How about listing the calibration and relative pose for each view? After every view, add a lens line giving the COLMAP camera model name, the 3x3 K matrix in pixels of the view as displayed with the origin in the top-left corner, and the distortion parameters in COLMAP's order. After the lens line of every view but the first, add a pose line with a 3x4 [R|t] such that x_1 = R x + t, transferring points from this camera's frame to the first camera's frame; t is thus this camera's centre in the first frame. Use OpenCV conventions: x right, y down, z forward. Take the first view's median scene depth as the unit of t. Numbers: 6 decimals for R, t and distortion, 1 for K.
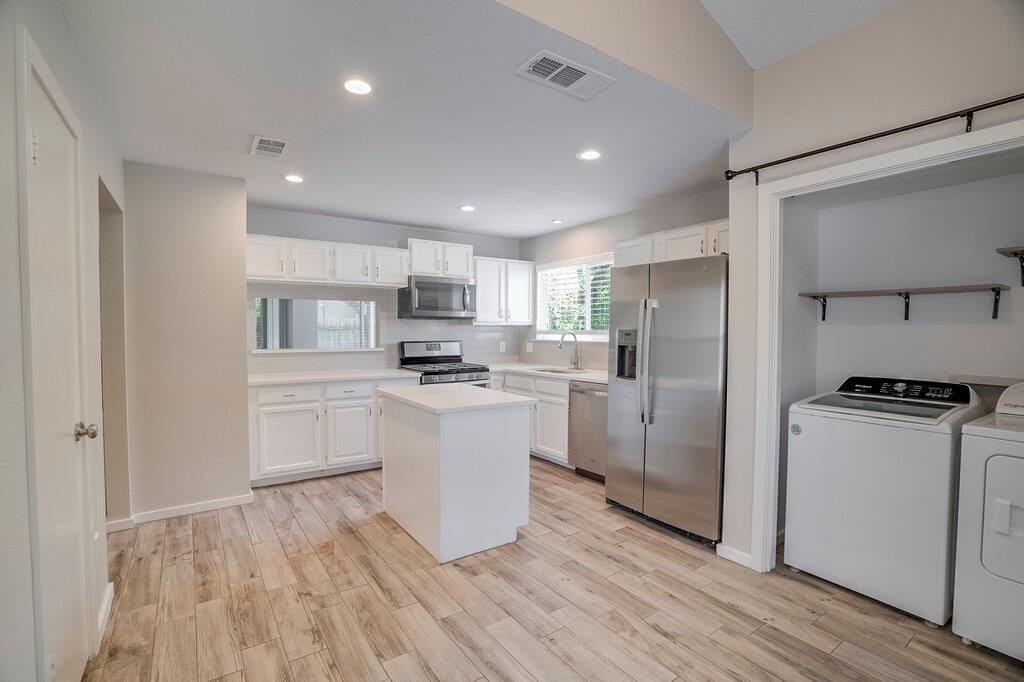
lens RADIAL K [[471.7, 0, 510.0], [0, 471.7, 344.7], [0, 0, 1]] dist [-0.058800, 0.021999]
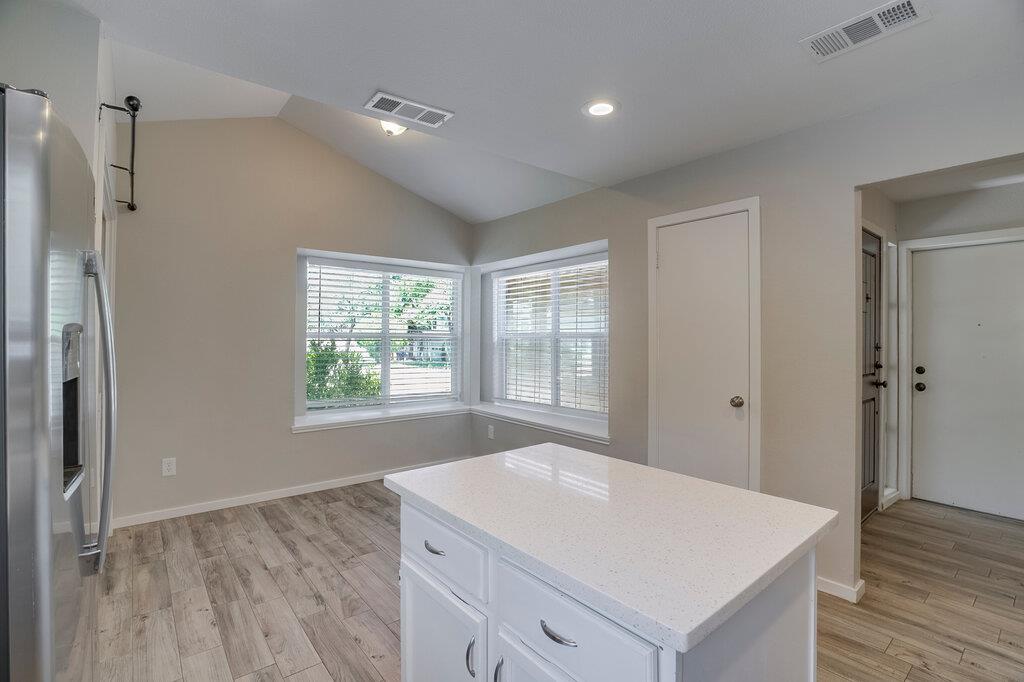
lens RADIAL K [[466.4, 0, 512.0], [0, 466.4, 341.0], [0, 0, 1]] dist [-0.057484, 0.022831]
pose [[-0.996546, -0.007880, -0.082667, -0.037773], [-0.011754, 0.998850, 0.046476, -0.058248], [0.082206, 0.047287, -0.995493, 1.833534]]
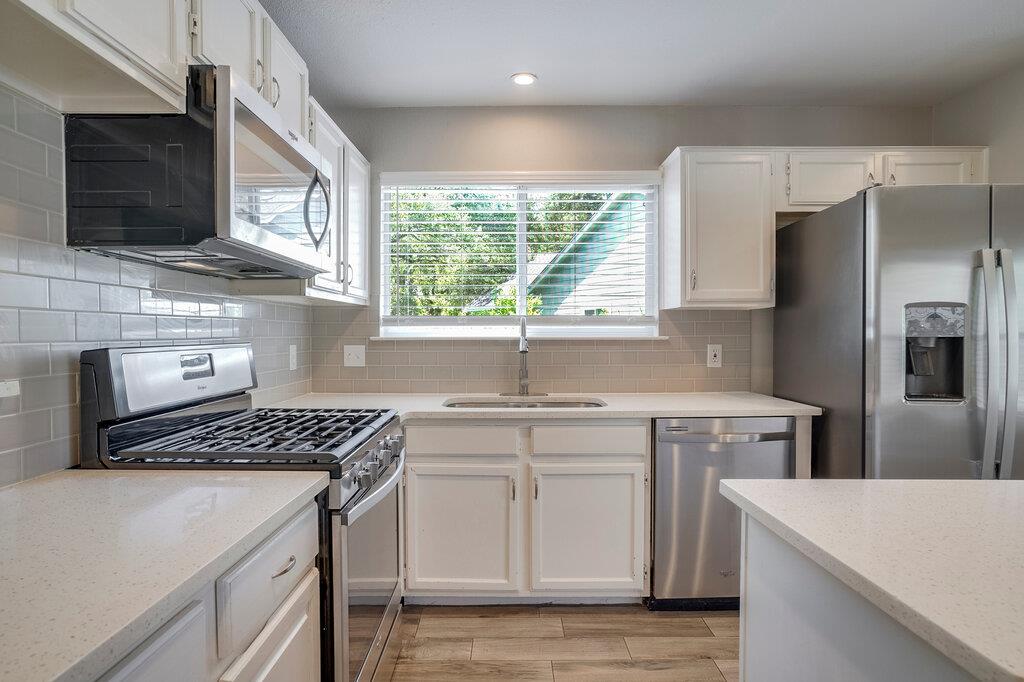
lens RADIAL K [[514.5, 0, 512.0], [0, 514.5, 341.0], [0, 0, 1]] dist [-0.042117, 0.000273]
pose [[0.555585, -0.015534, 0.831314, -0.661650], [0.029561, 0.999562, -0.001078, -0.007256], [-0.830934, 0.025174, 0.555801, 1.492119]]
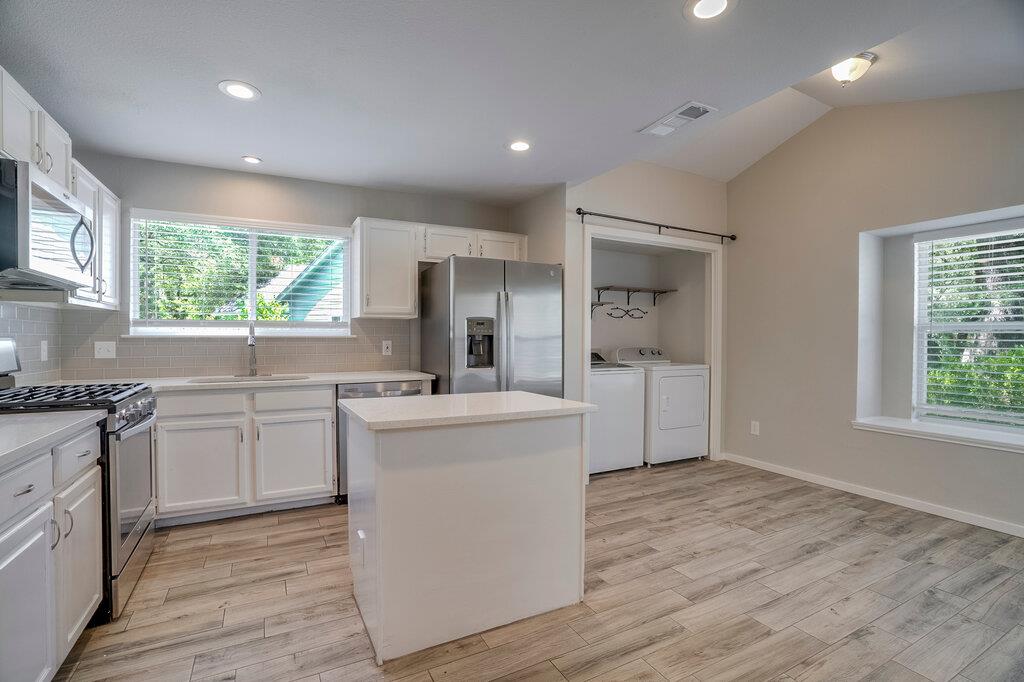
lens RADIAL K [[471.7, 0, 510.0], [0, 471.7, 344.7], [0, 0, 1]] dist [-0.058800, 0.021999]
pose [[0.116315, -0.015011, 0.993099, -1.053841], [0.031143, 0.999449, 0.011459, 0.020194], [-0.992724, 0.029595, 0.116718, 1.135040]]
